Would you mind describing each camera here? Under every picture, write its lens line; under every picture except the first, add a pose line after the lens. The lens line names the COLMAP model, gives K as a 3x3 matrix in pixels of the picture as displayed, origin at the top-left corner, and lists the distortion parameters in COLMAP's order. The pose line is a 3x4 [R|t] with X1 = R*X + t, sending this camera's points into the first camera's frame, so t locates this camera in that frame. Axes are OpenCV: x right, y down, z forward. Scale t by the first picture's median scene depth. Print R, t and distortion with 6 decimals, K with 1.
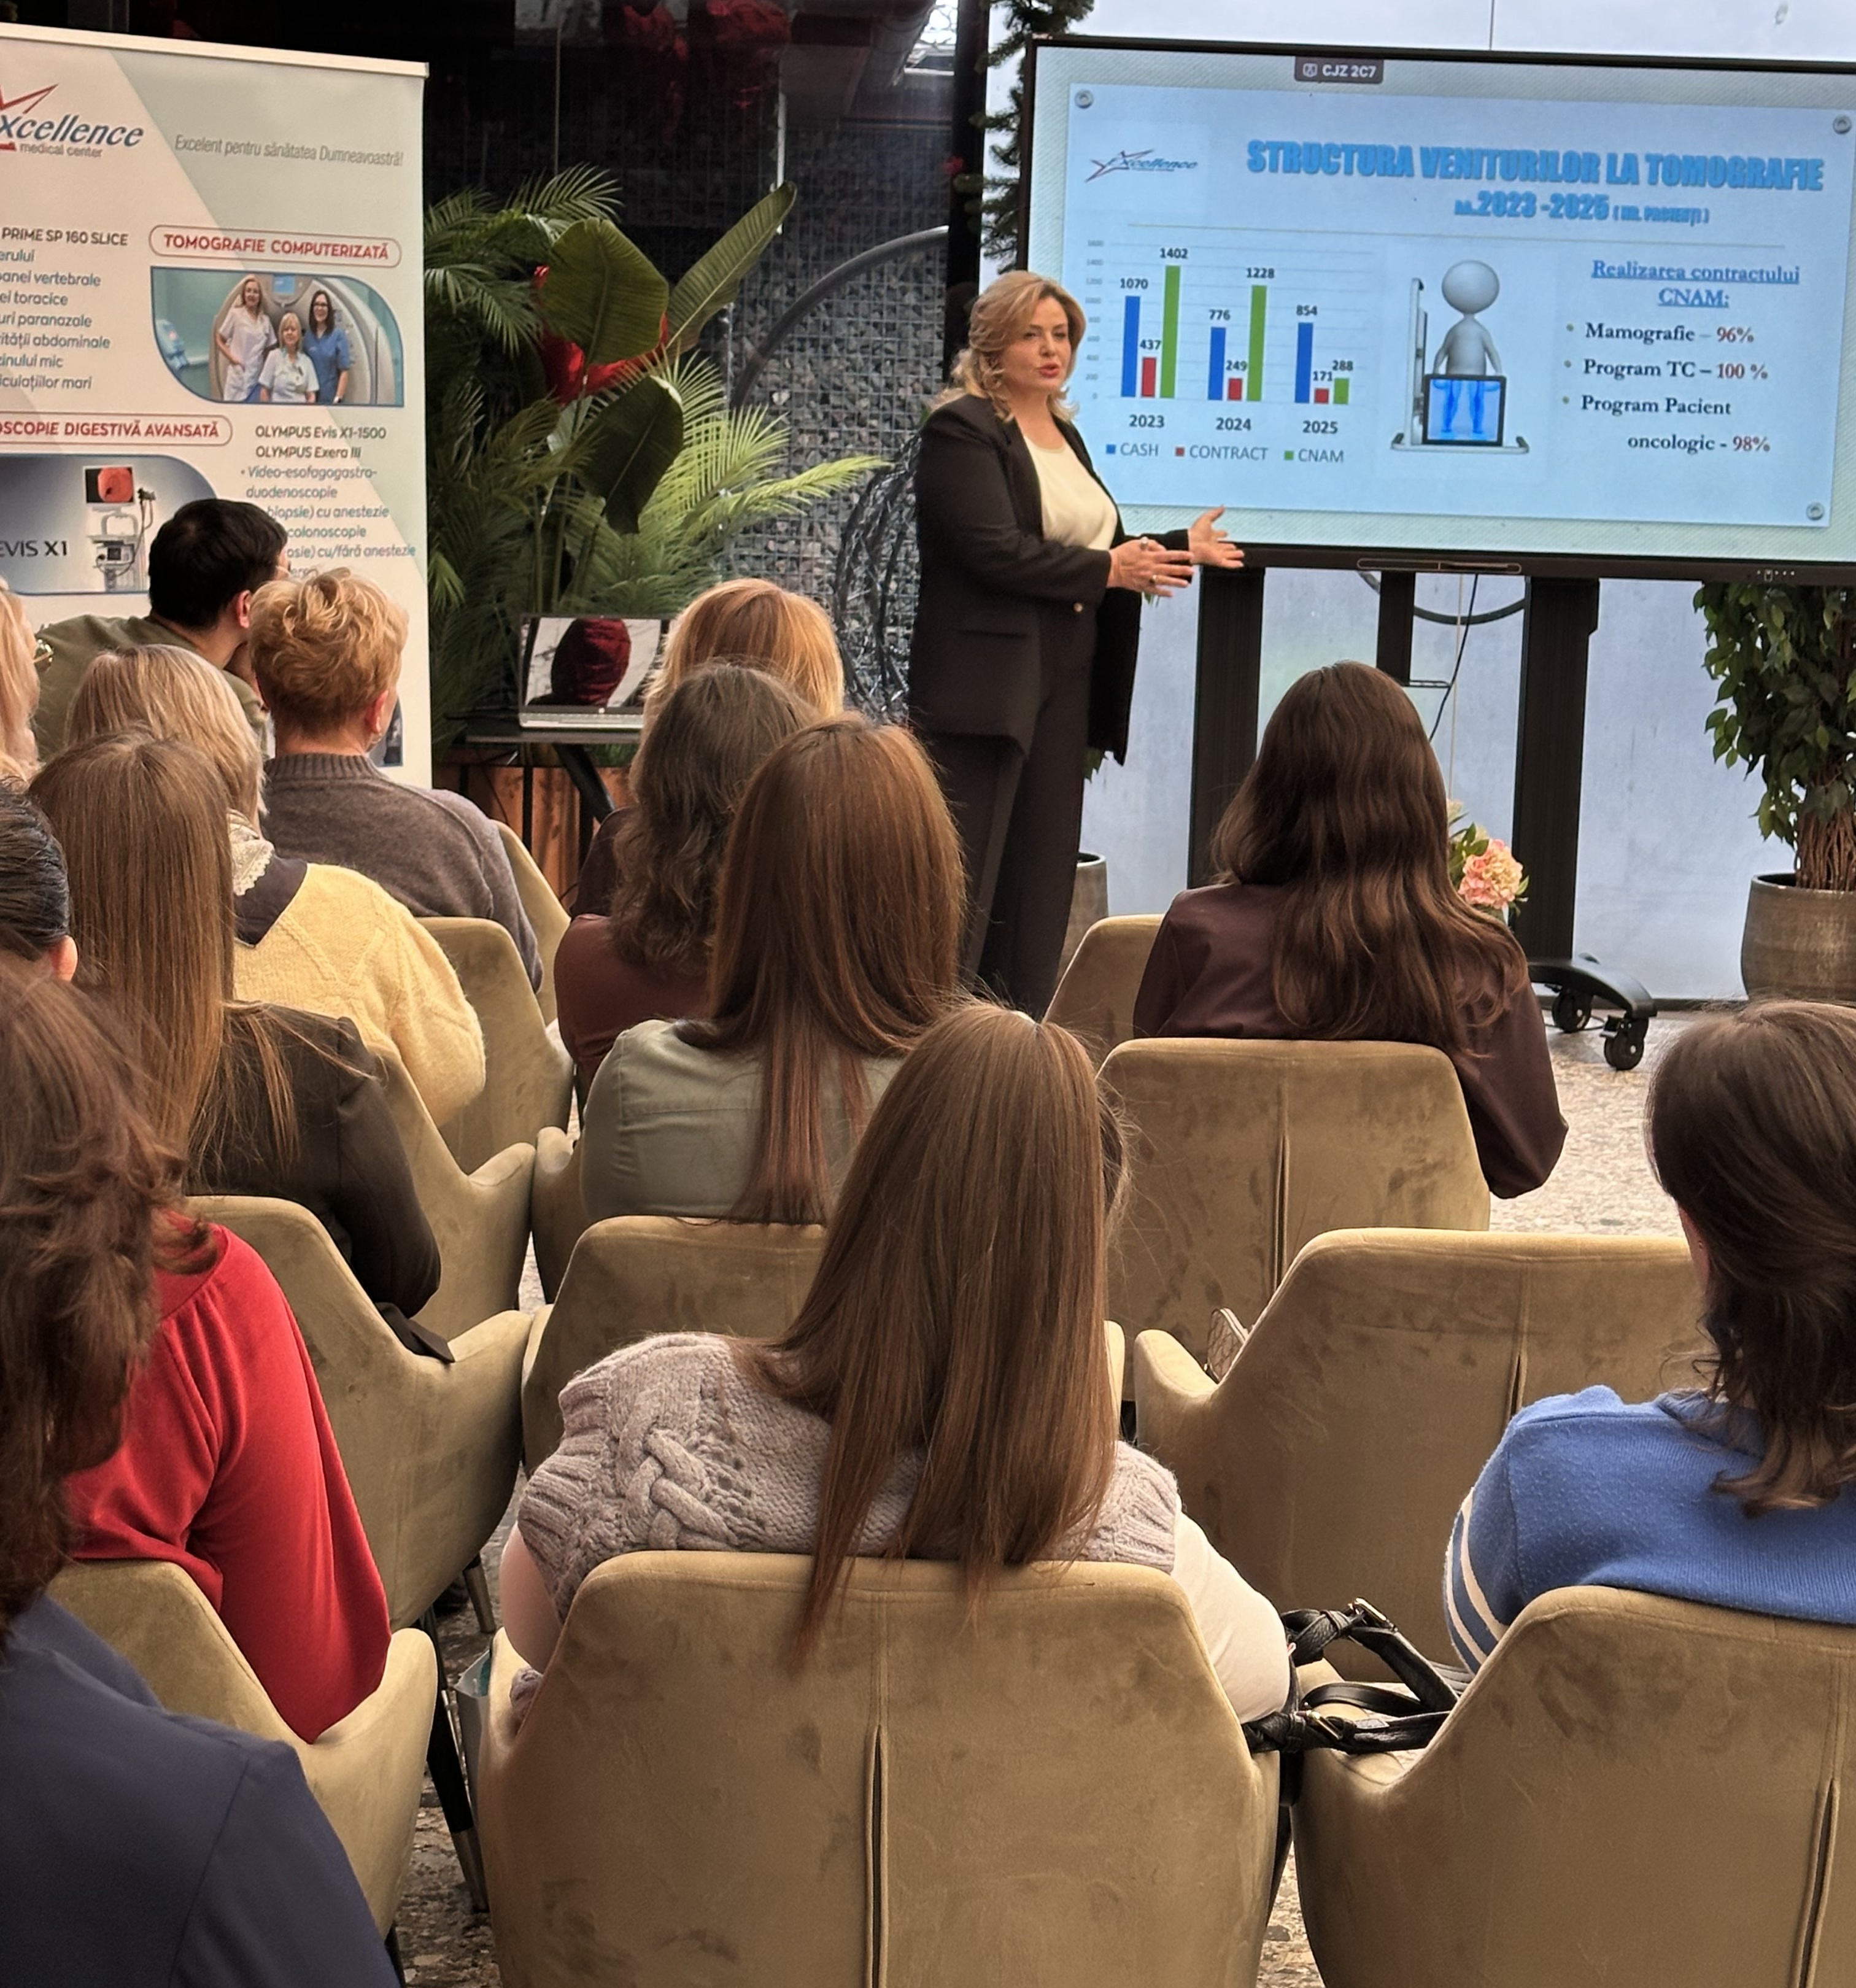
lens RADIAL K [[3714.4, 0, 926.3], [0, 3714.4, 994.8], [0, 0, 1]] dist [0.022619, 0.000000]
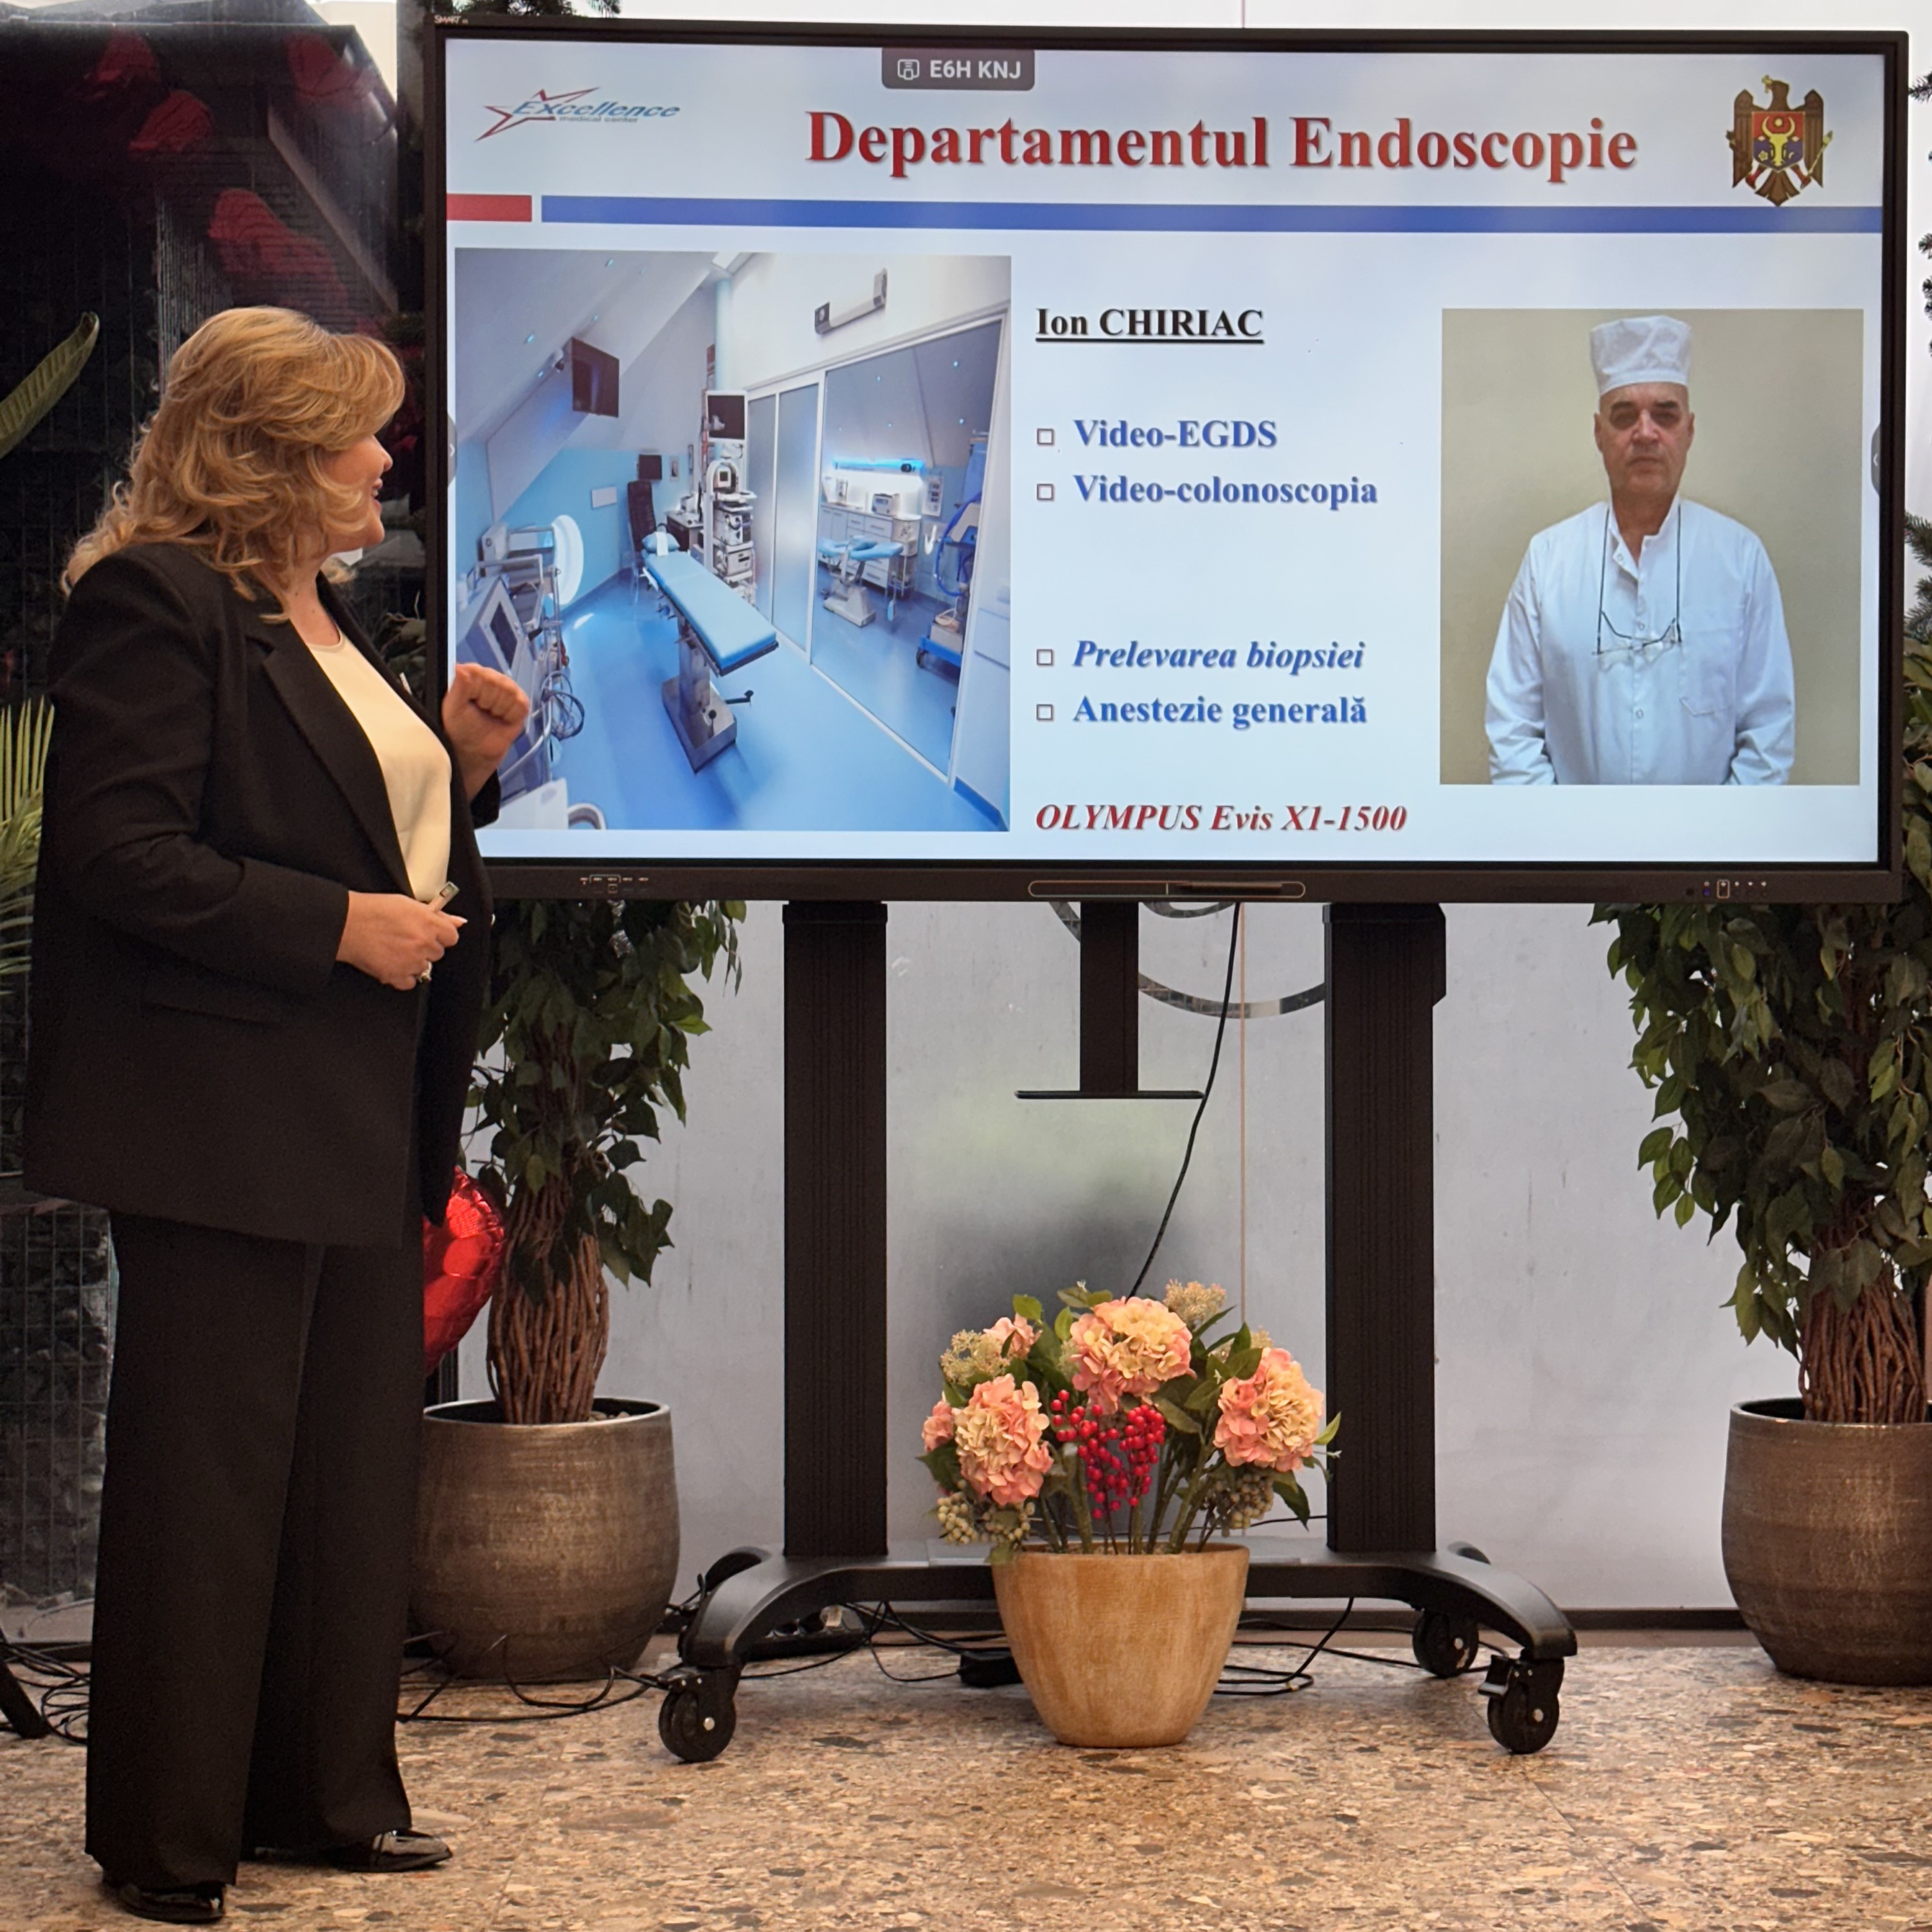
lens RADIAL K [[3914.0, 0, 967.2], [0, 3914.0, 964.4], [0, 0, 1]] dist [0.058895, 0.000000]
pose [[0.999272, -0.028014, 0.025913, 0.085380], [0.031714, 0.987308, -0.155620, -0.007347], [-0.021225, 0.156328, 0.987477, 0.369832]]
